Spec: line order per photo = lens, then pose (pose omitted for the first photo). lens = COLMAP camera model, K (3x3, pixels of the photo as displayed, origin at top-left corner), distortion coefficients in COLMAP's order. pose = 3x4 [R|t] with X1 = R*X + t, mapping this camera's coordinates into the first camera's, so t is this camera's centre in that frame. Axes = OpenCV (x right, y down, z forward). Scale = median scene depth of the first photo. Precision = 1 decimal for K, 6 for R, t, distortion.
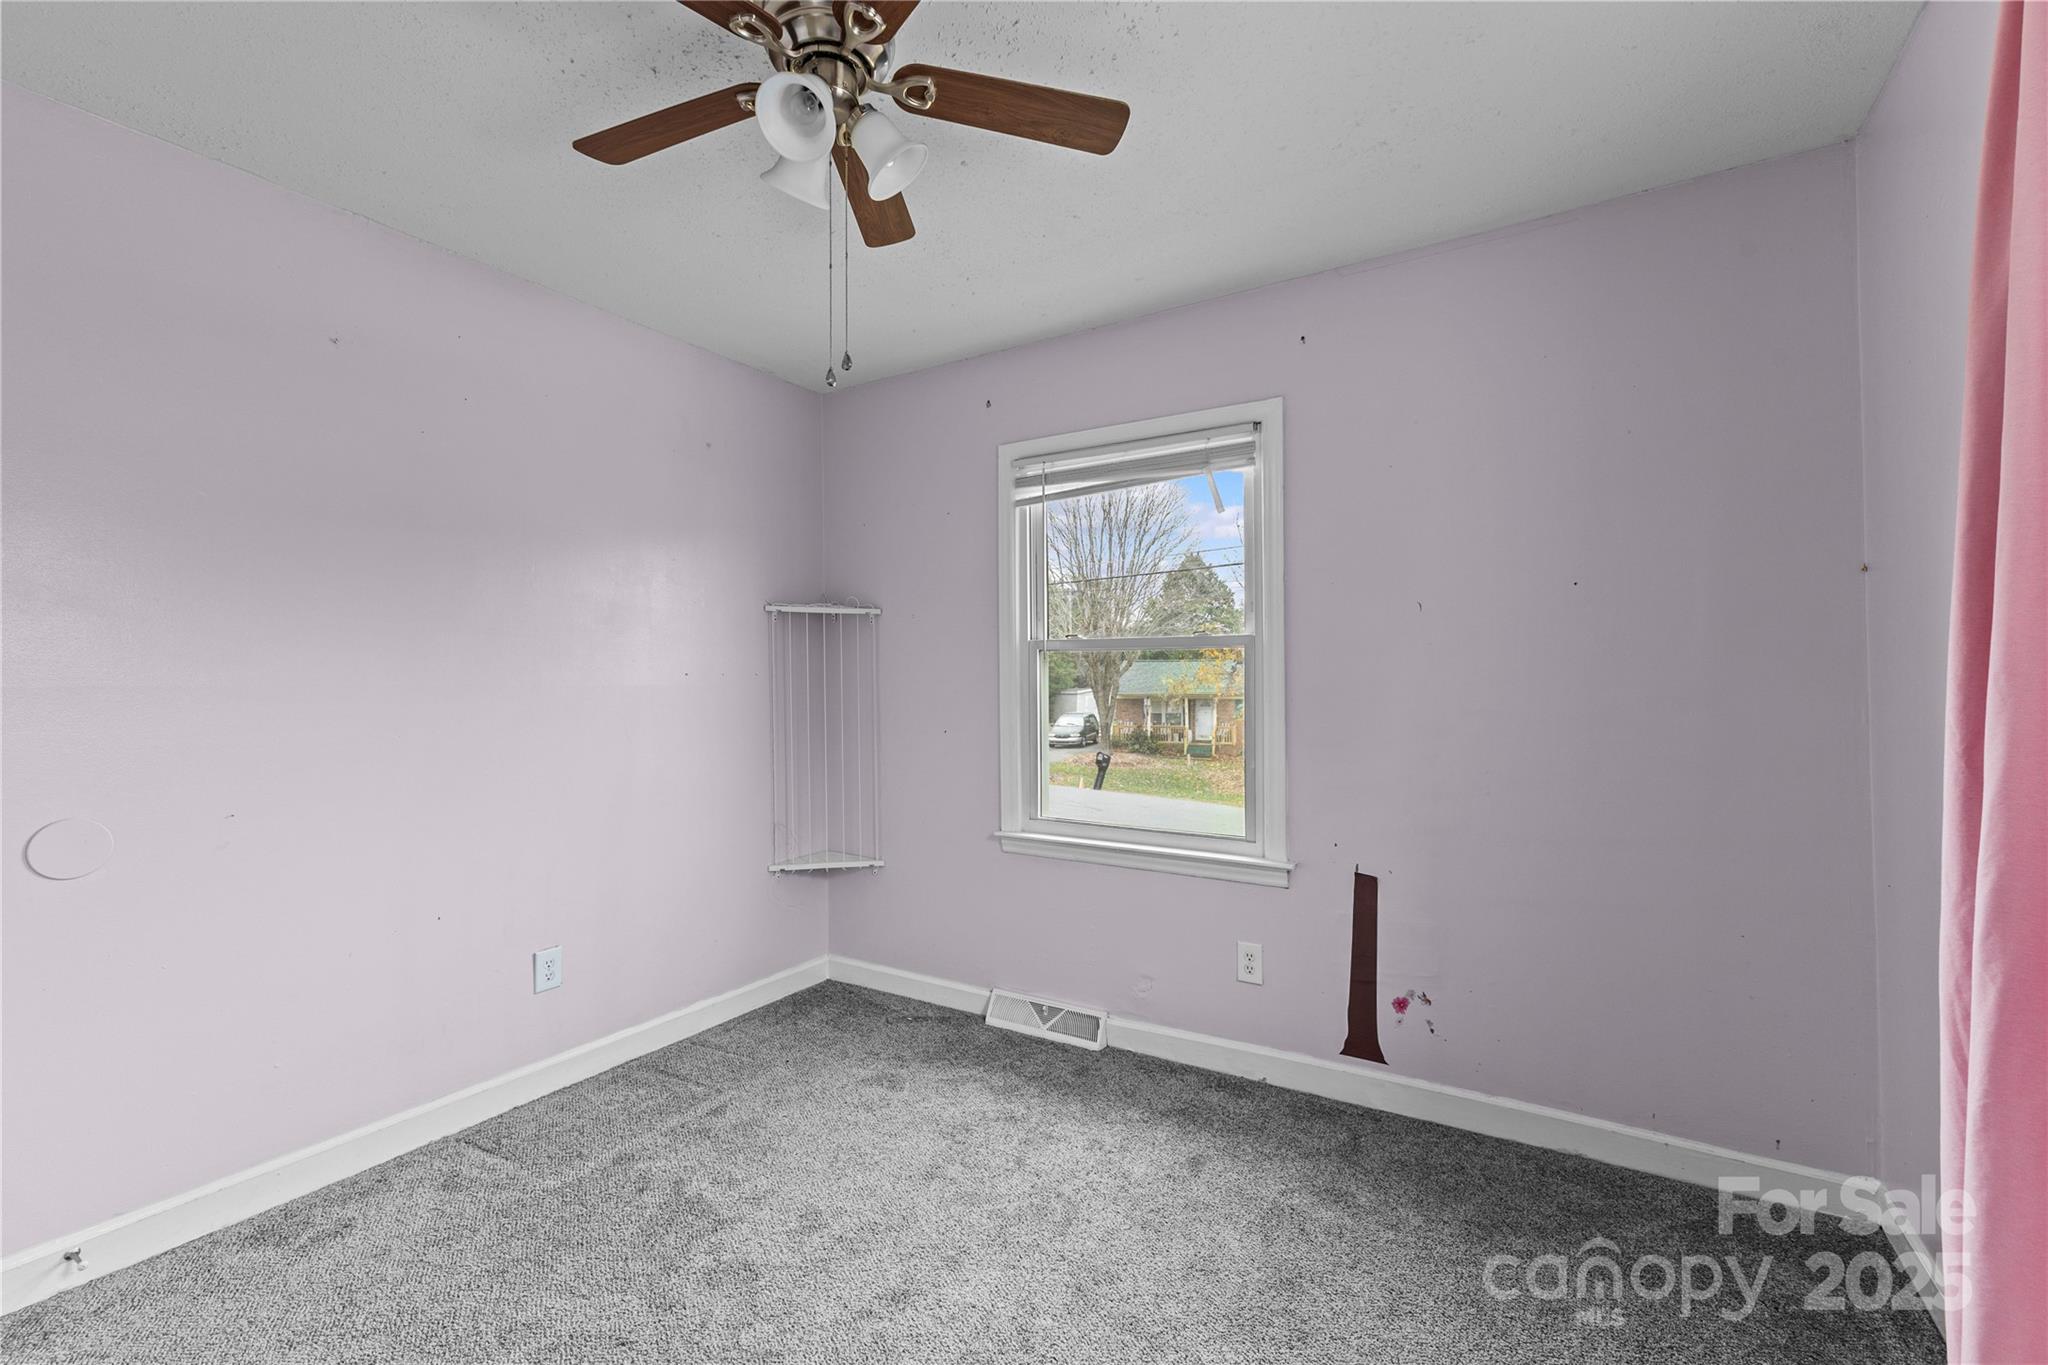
lens RADIAL K [[886.6, 0, 1027.0], [0, 886.6, 681.1], [0, 0, 1]] dist [0.000789, 0.000032]
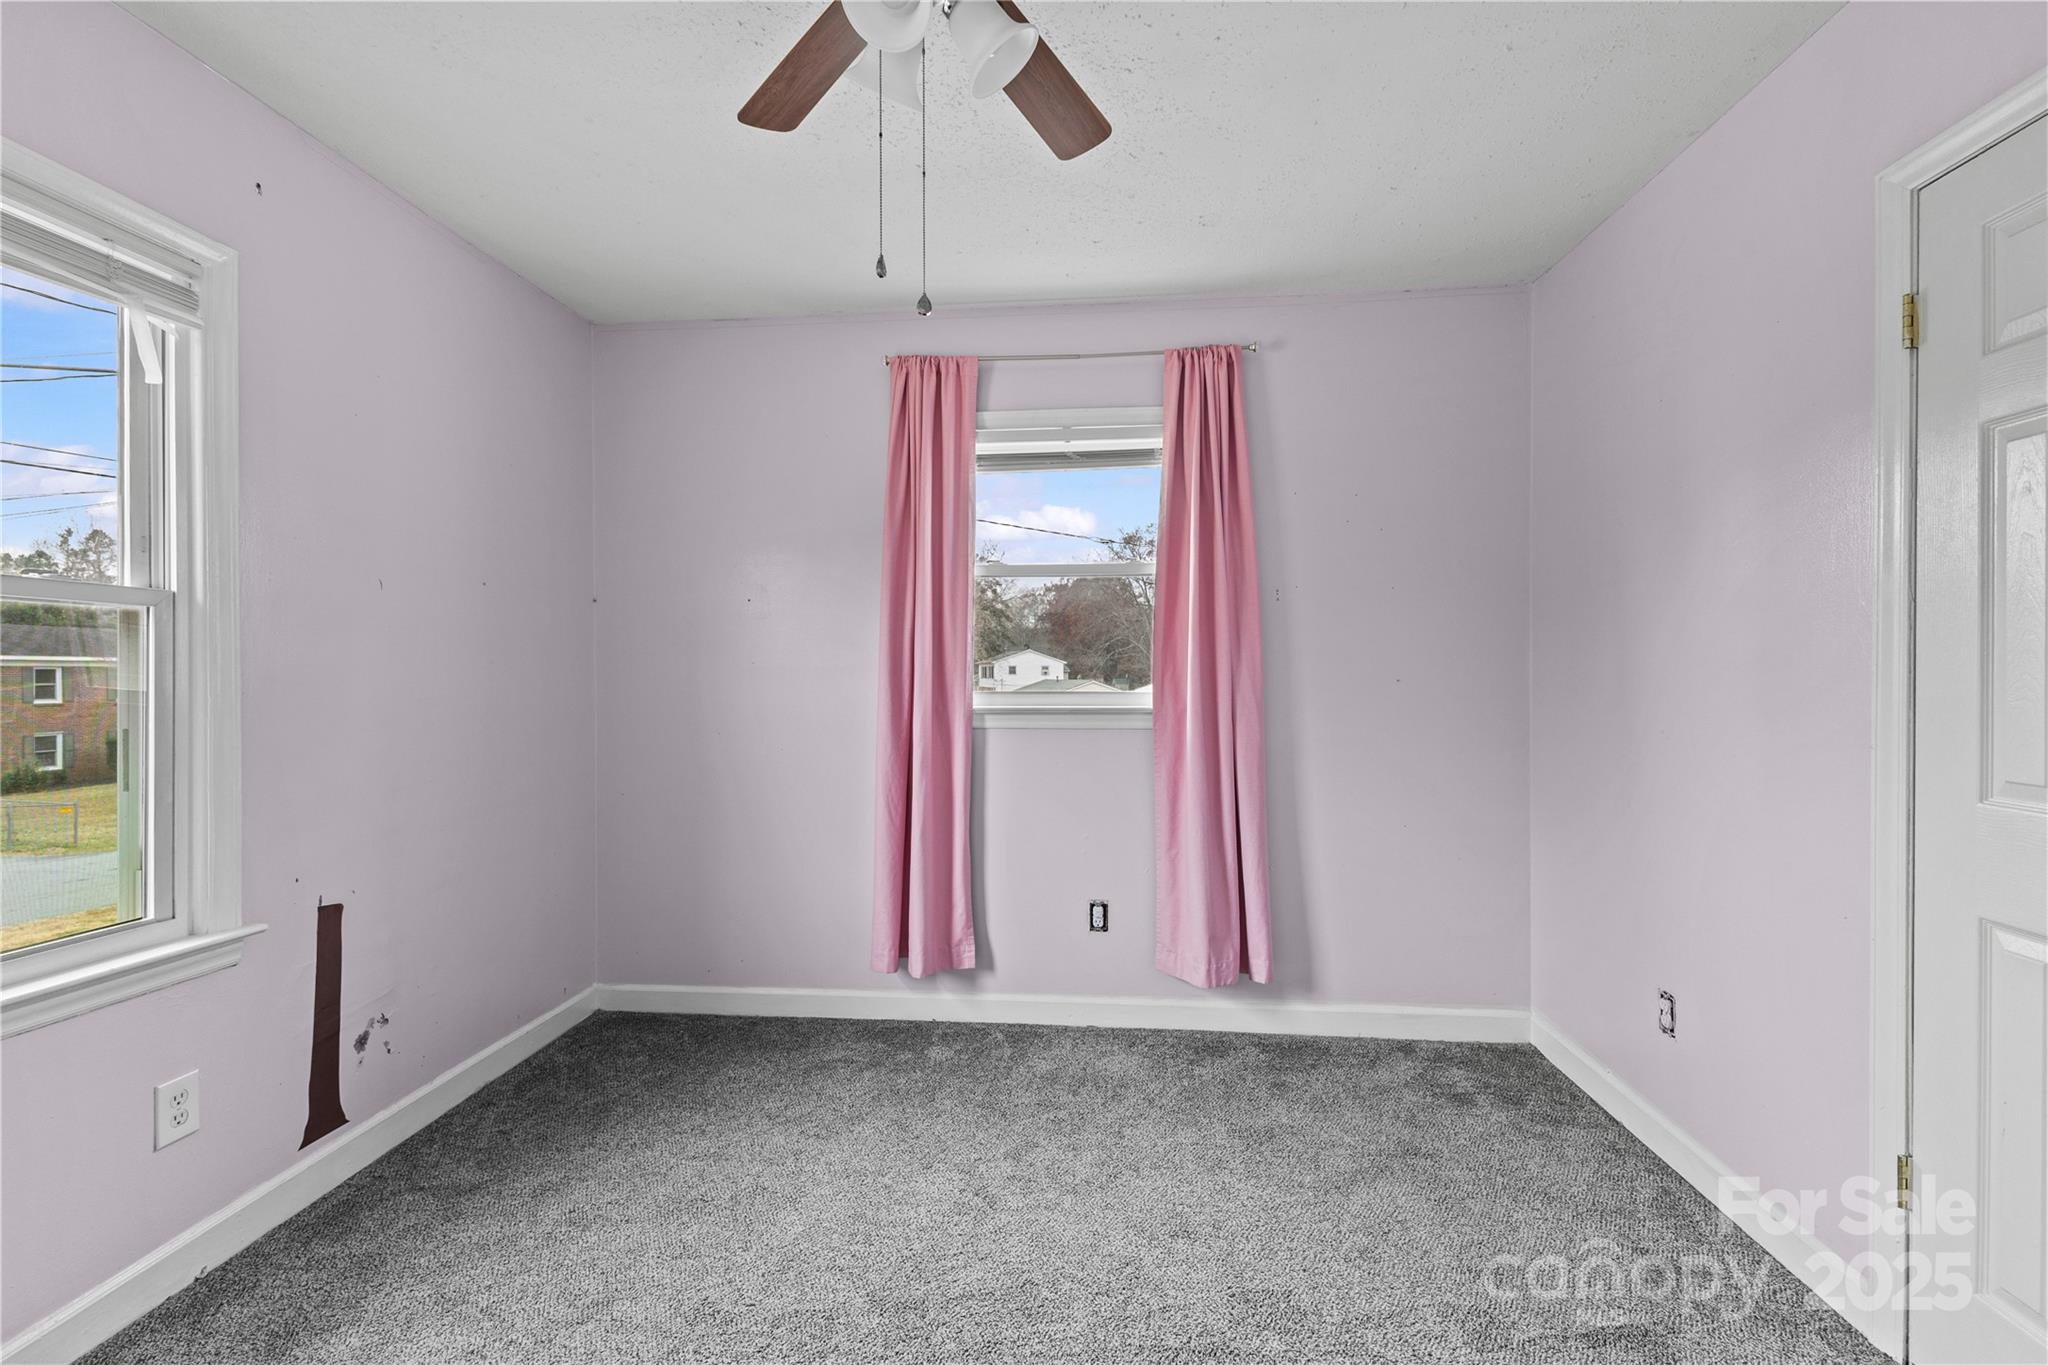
lens RADIAL K [[886.6, 0, 1025.1], [0, 886.6, 679.9], [0, 0, 1]] dist [0.000789, 0.000032]
pose [[-0.459397, 0.002215, 0.888228, -0.638253], [0.002093, 0.999997, -0.001411, 0.014633], [-0.888229, 0.001211, -0.459400, 0.813719]]
